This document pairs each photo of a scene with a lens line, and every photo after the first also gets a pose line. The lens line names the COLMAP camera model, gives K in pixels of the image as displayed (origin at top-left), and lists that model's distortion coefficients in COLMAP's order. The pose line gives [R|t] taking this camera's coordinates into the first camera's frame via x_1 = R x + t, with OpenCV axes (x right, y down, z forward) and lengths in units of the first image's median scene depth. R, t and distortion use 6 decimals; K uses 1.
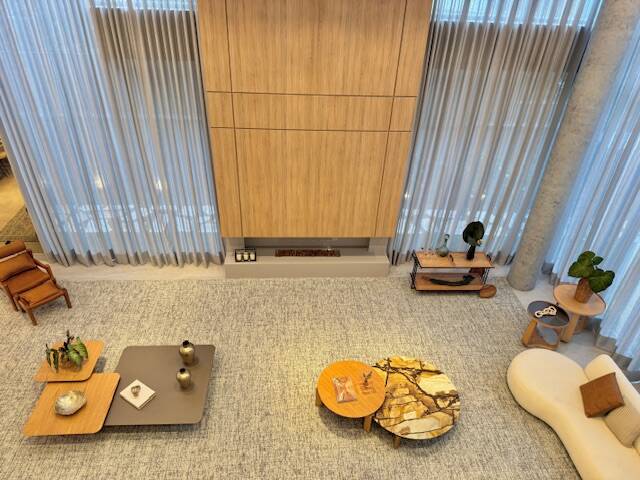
lens RADIAL K [[439.8, 0, 318.3], [0, 439.8, 241.6], [0, 0, 1]] dist [0.005589, -0.002240]
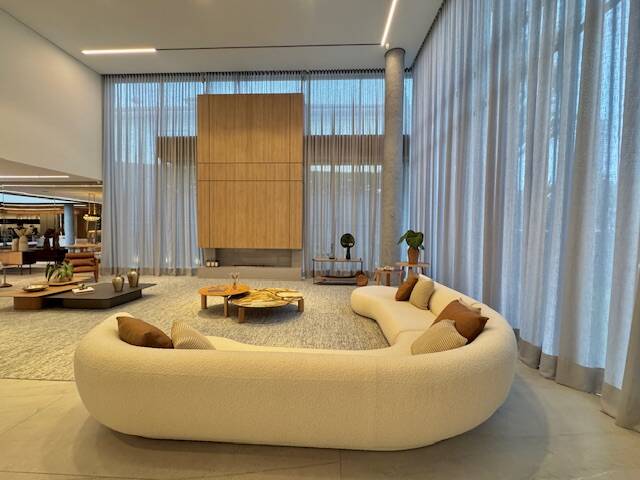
lens RADIAL K [[255.4, 0, 321.5], [0, 255.4, 238.9], [0, 0, 1]] dist [-0.005187, -0.000830]
pose [[0.994624, -0.027550, -0.099824, 0.425551], [-0.029707, 0.847538, -0.529902, 0.565501], [0.099203, 0.530019, 0.842163, 0.250324]]
